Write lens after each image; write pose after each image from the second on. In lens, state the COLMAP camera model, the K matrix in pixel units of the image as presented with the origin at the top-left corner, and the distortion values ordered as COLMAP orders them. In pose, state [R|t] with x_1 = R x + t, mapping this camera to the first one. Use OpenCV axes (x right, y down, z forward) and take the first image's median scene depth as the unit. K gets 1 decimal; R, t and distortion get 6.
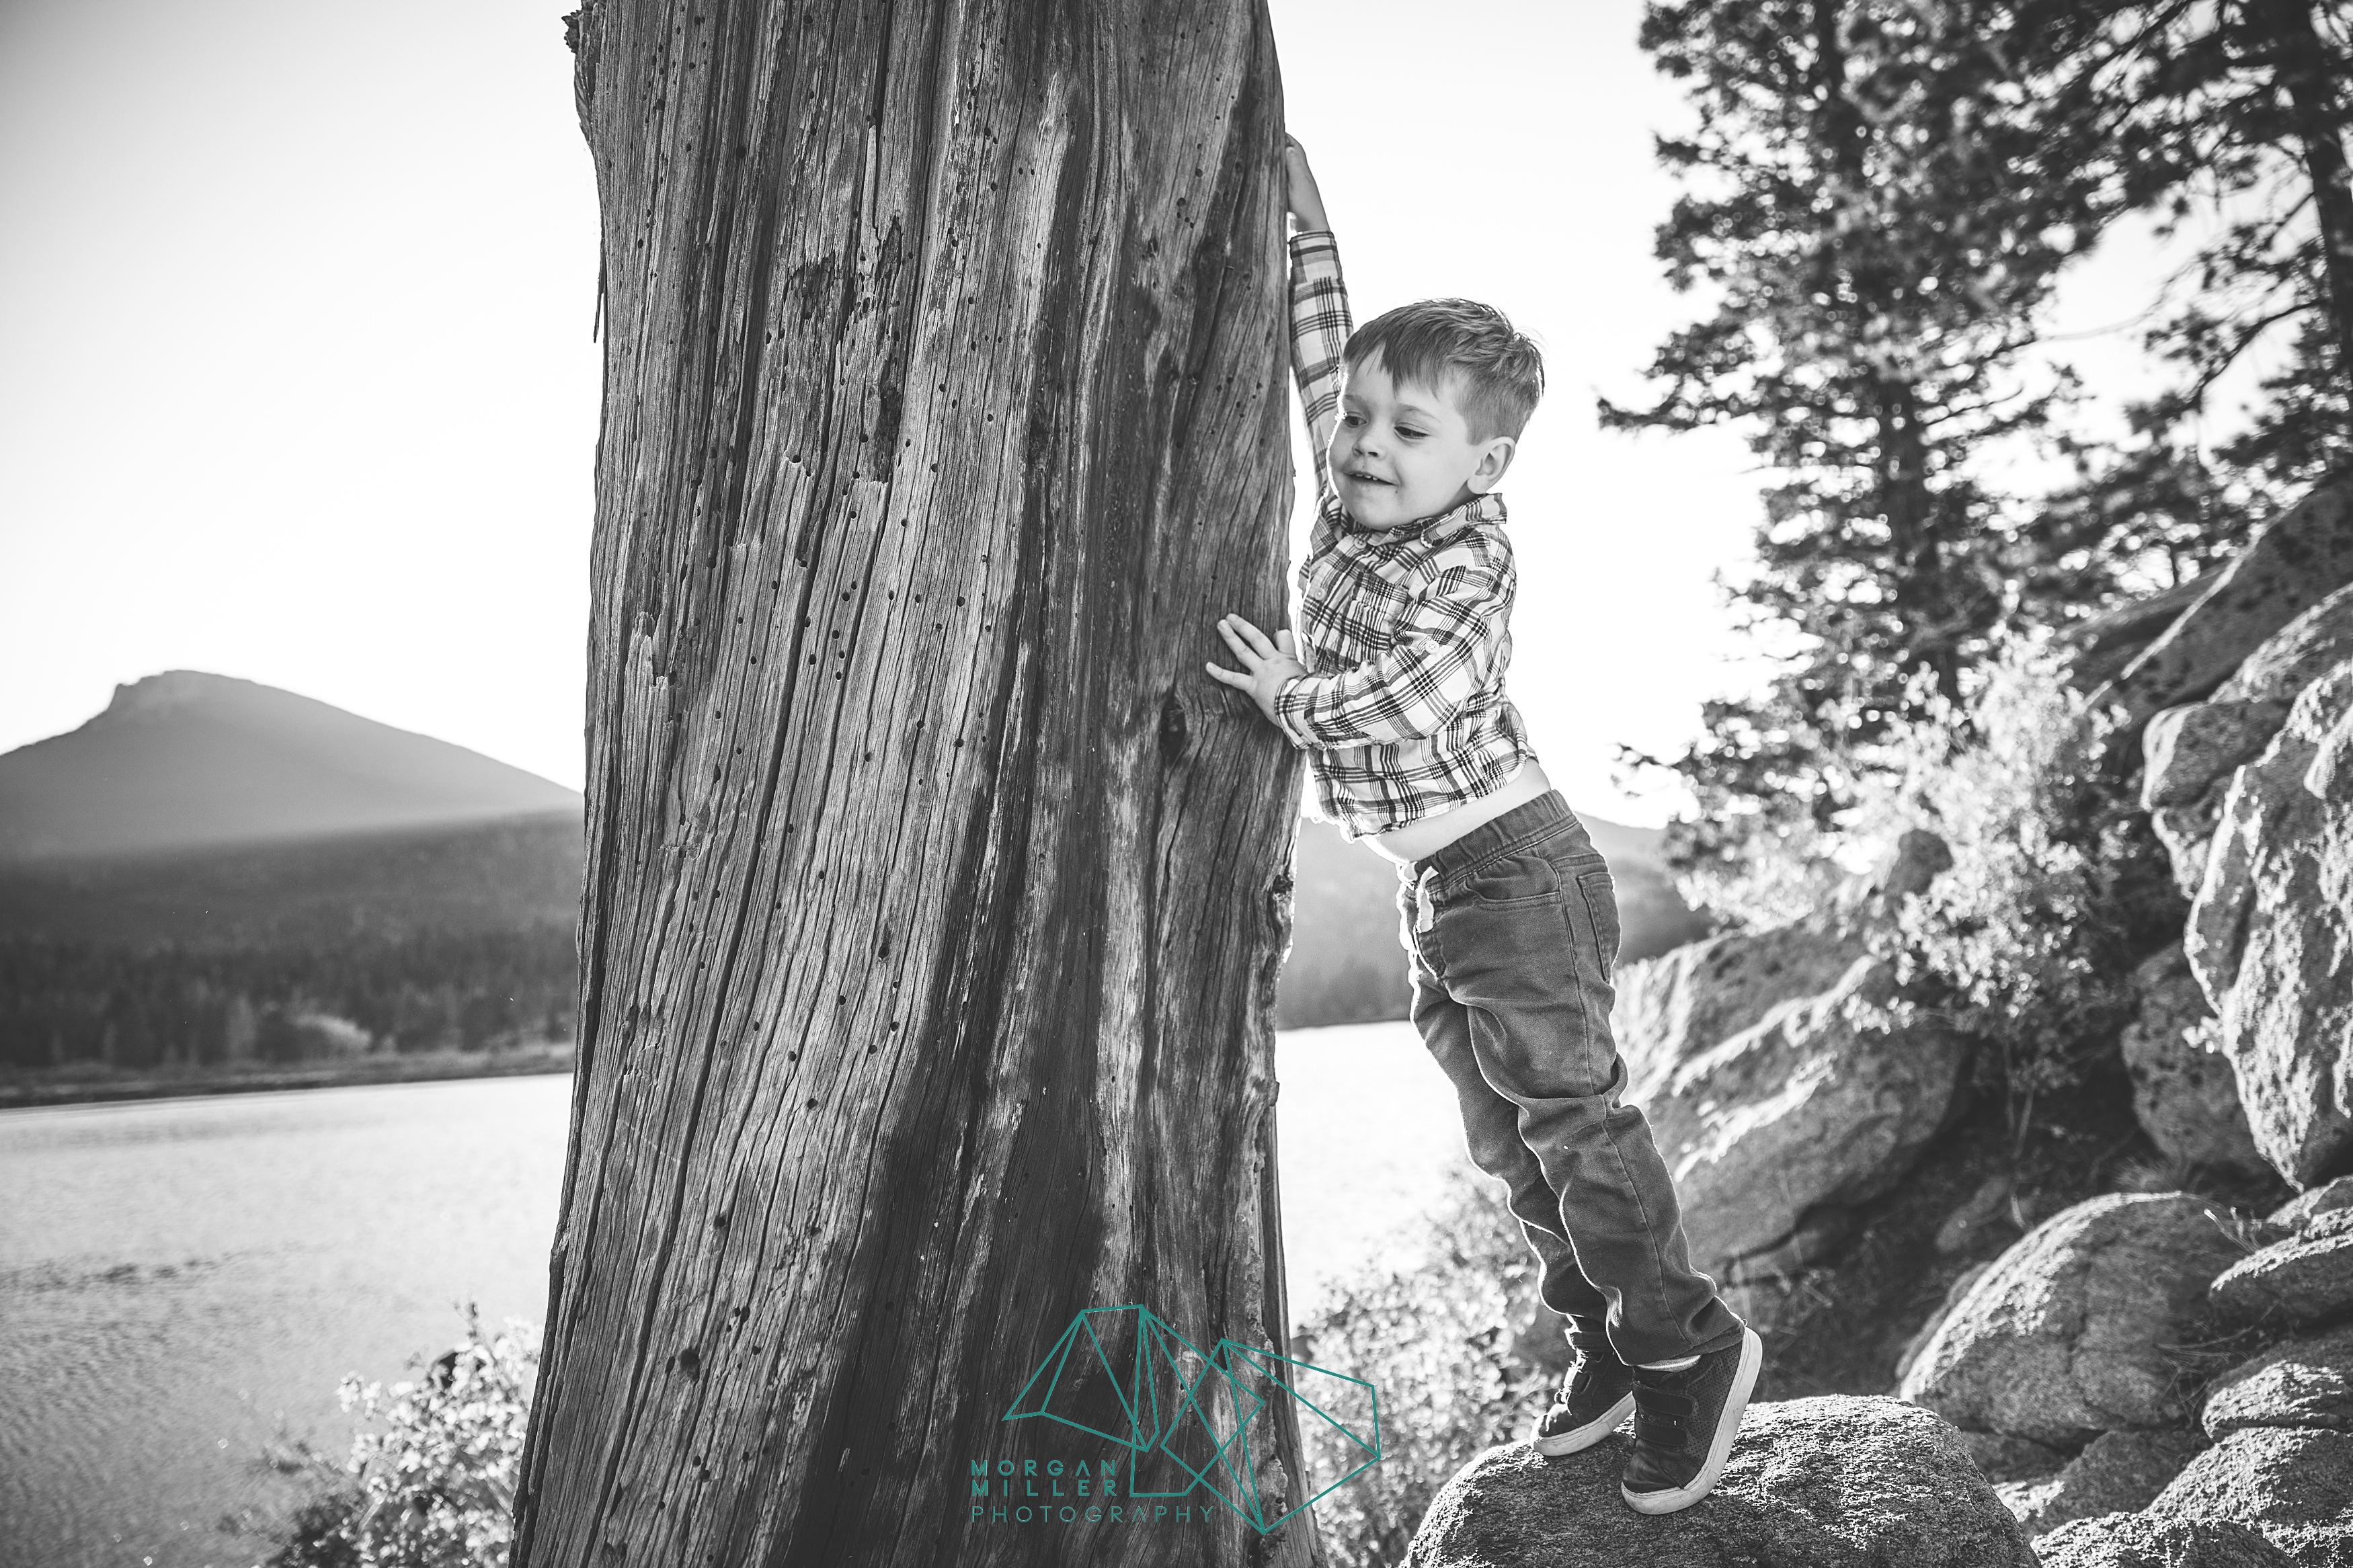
lens RADIAL K [[1601.0, 0, 1176.9], [0, 1601.0, 772.7], [0, 0, 1]] dist [-0.111277, 0.084803]
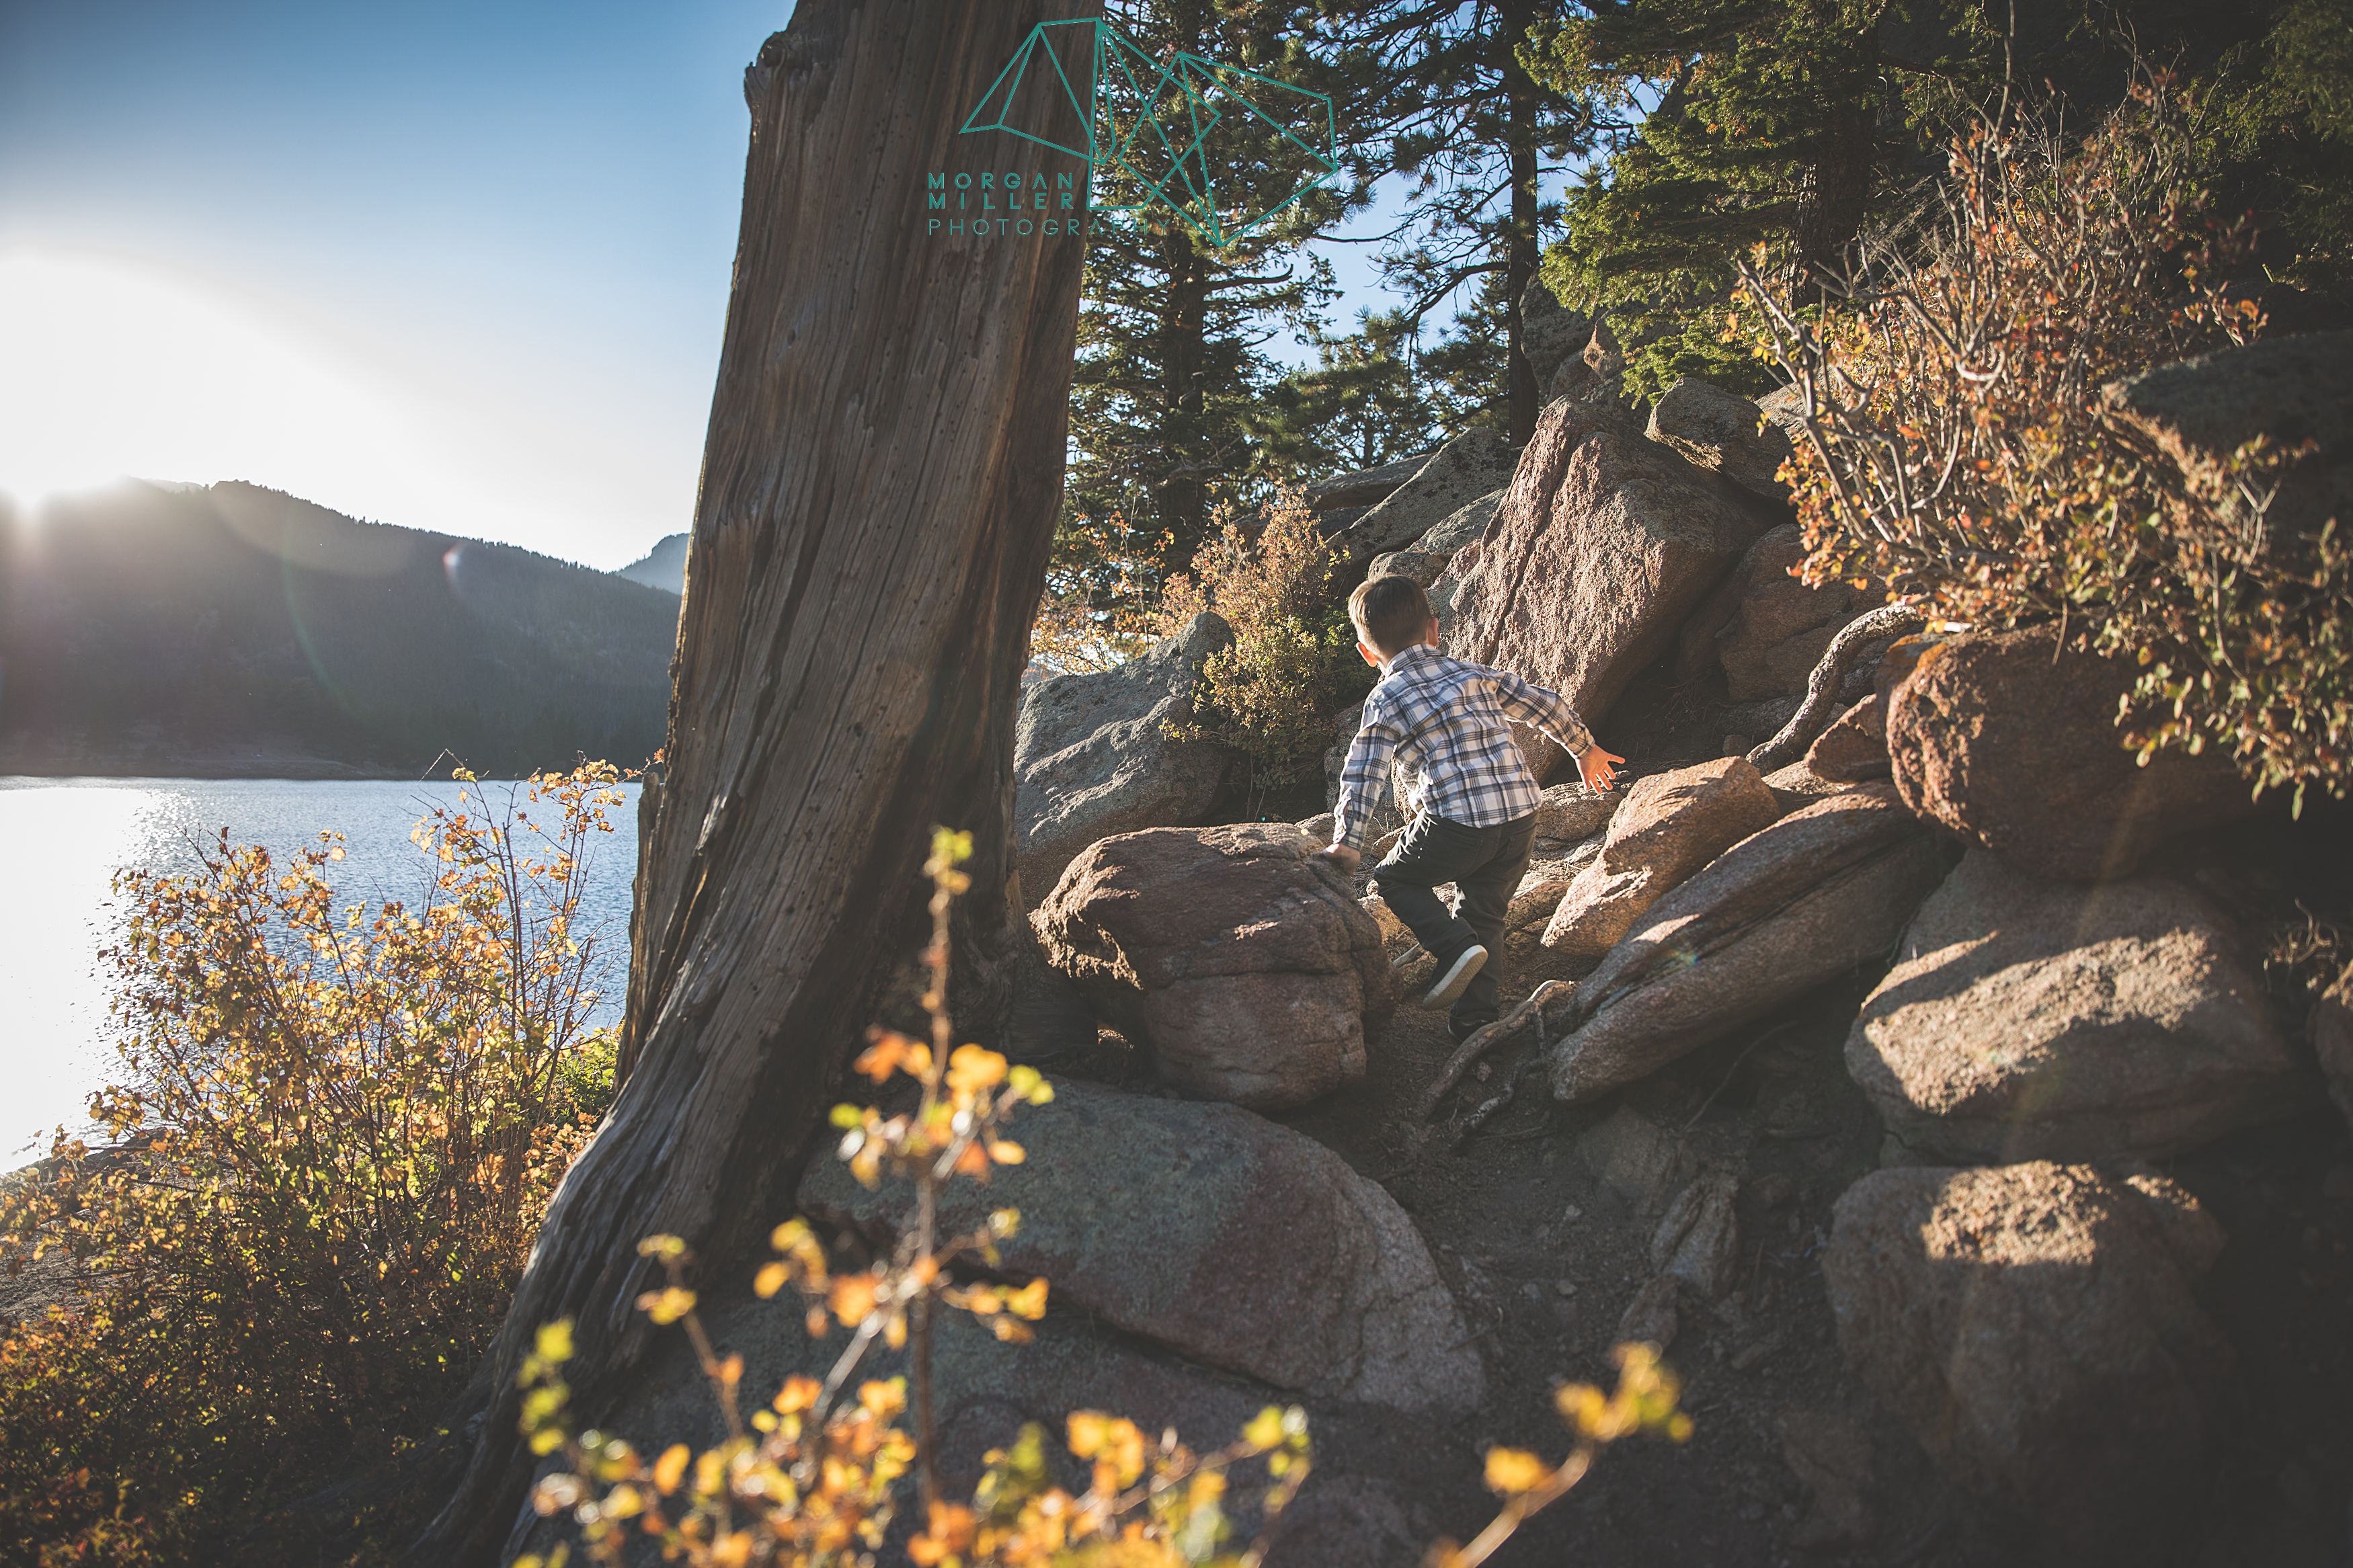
lens RADIAL K [[1601.0, 0, 1218.7], [0, 1601.0, 781.3], [0, 0, 1]] dist [-0.111277, 0.084803]
pose [[0.869351, 0.075147, 0.488449, -0.248384], [-0.146615, 0.983092, 0.109700, 0.029644], [-0.471947, -0.166982, 0.865669, -0.324344]]
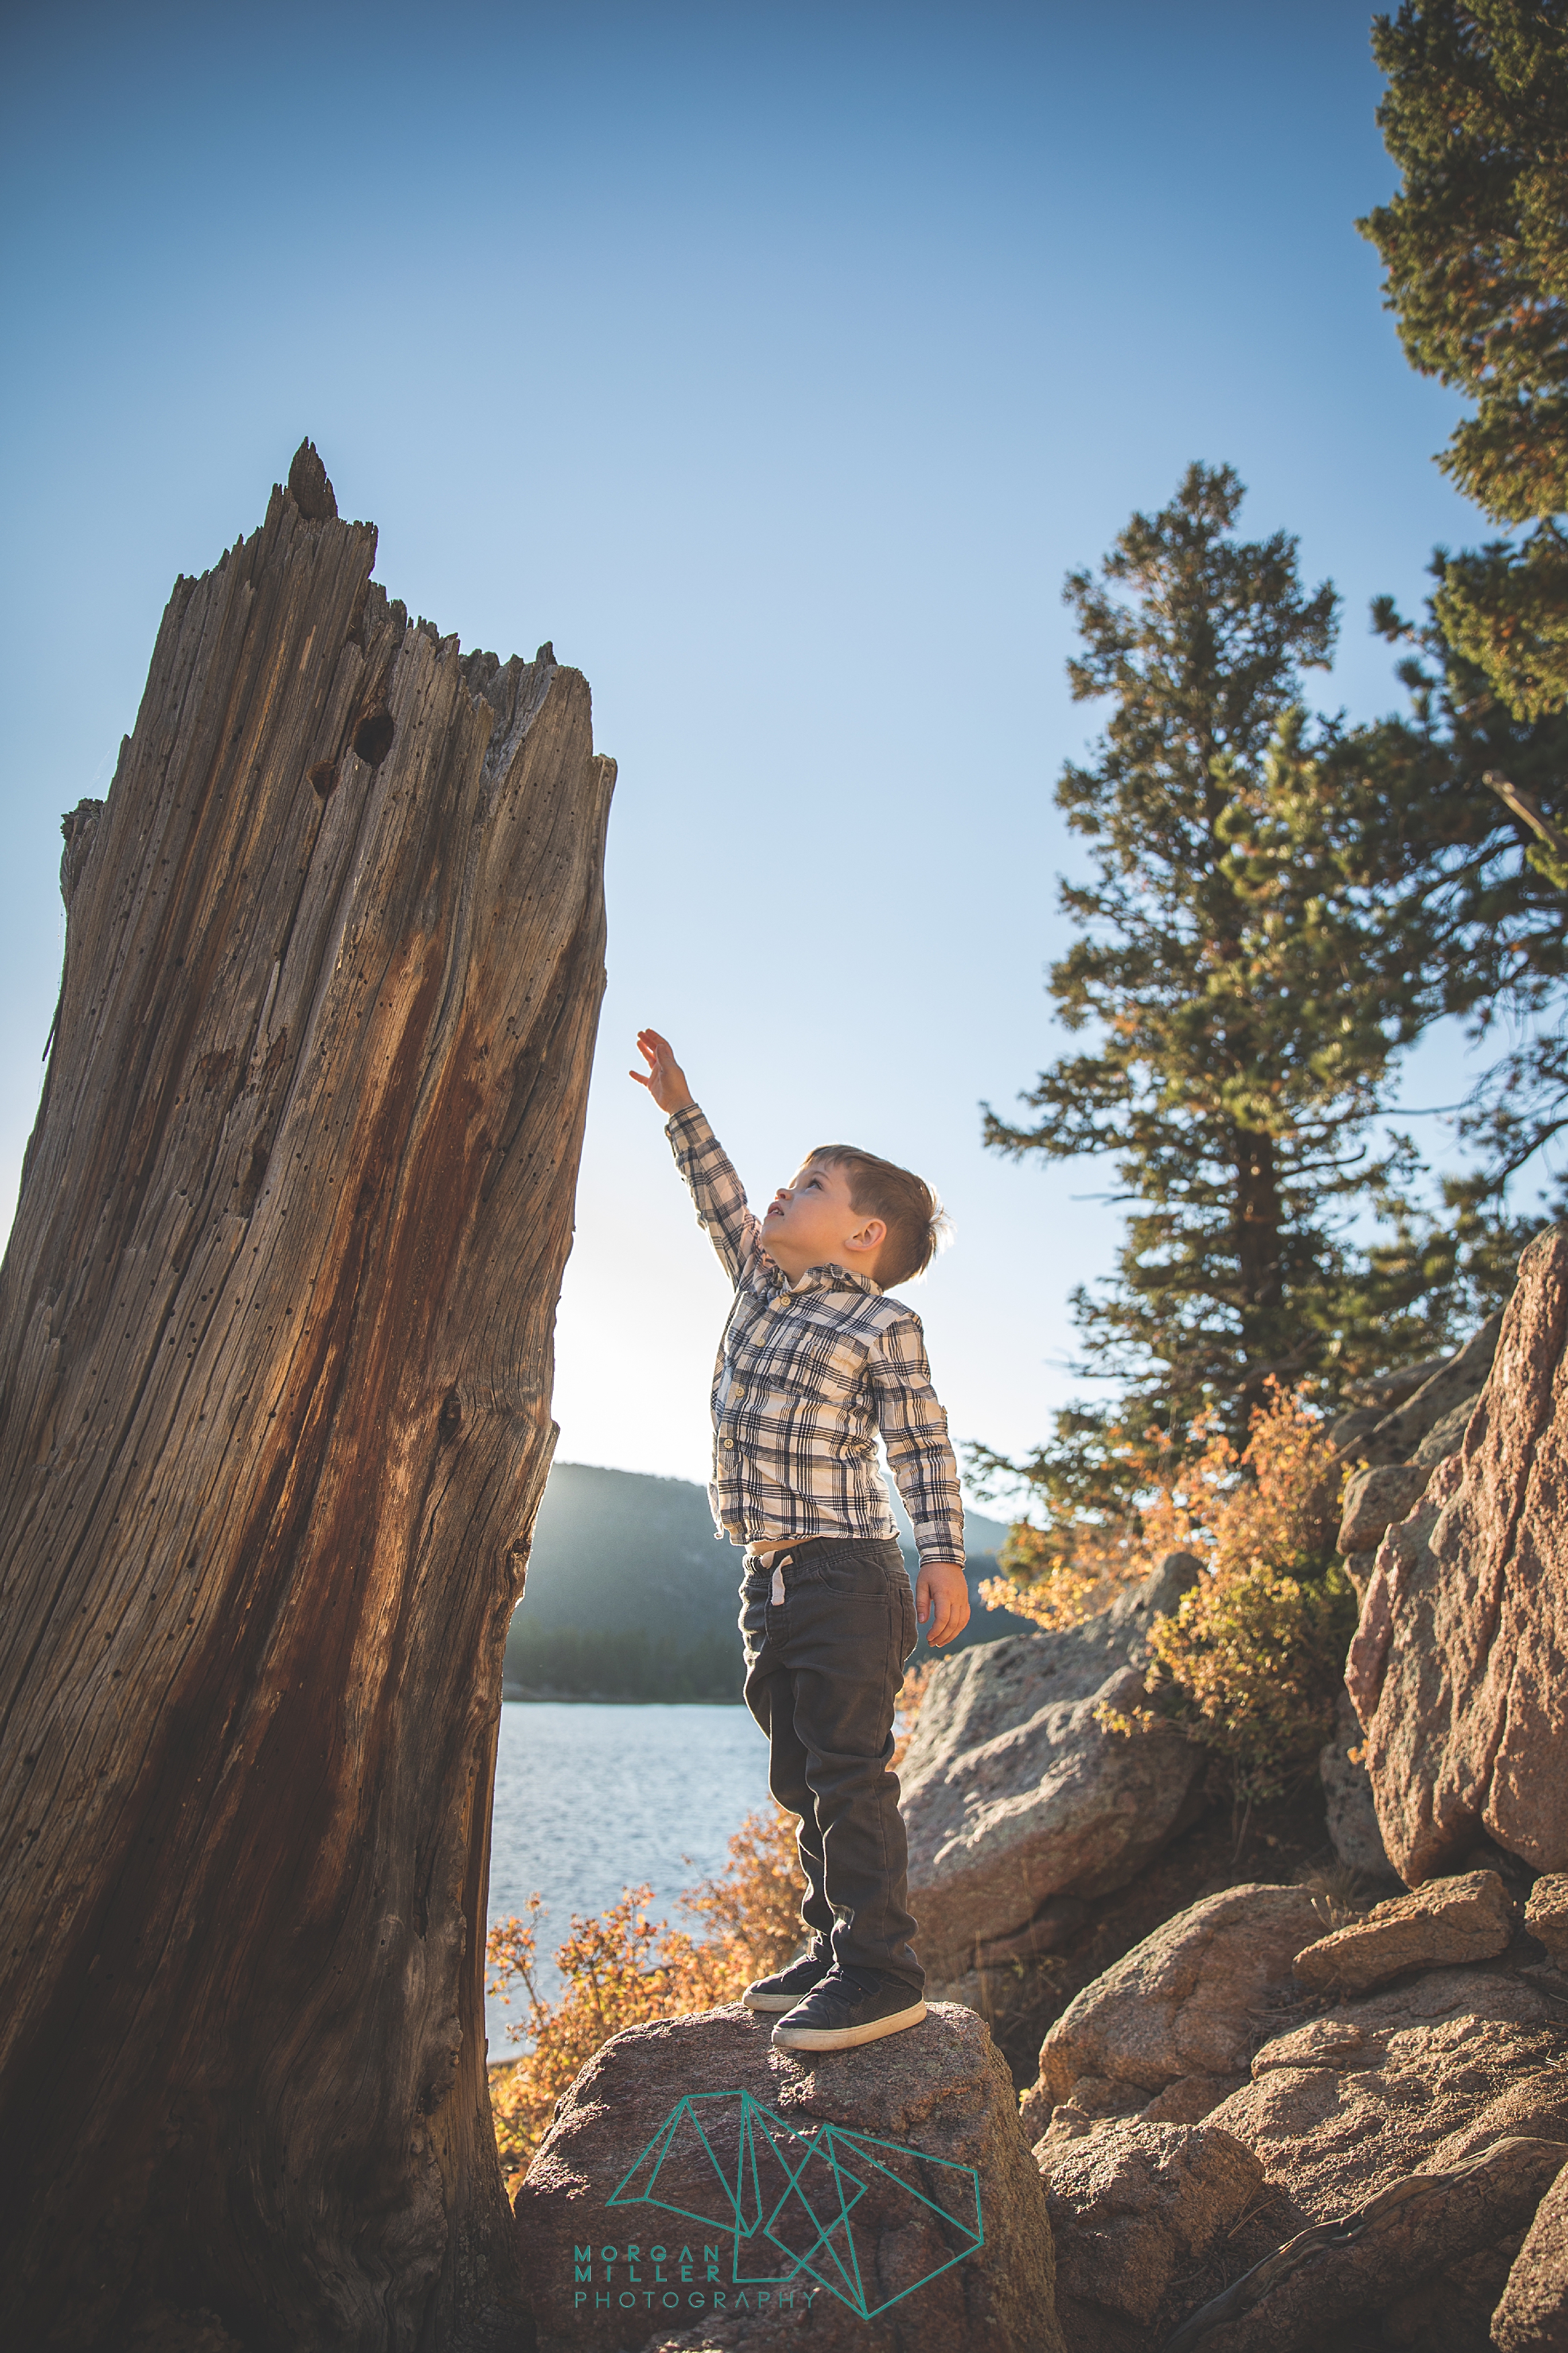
lens RADIAL K [[1601.0, 0, 798.8], [0, 1601.0, 1157.1], [0, 0, 1]] dist [-0.111277, 0.084803]
pose [[0.983099, 0.128604, 0.130294, 0.026650], [-0.104155, 0.978203, -0.179641, -0.010016], [-0.150556, 0.163034, 0.975066, -0.109122]]
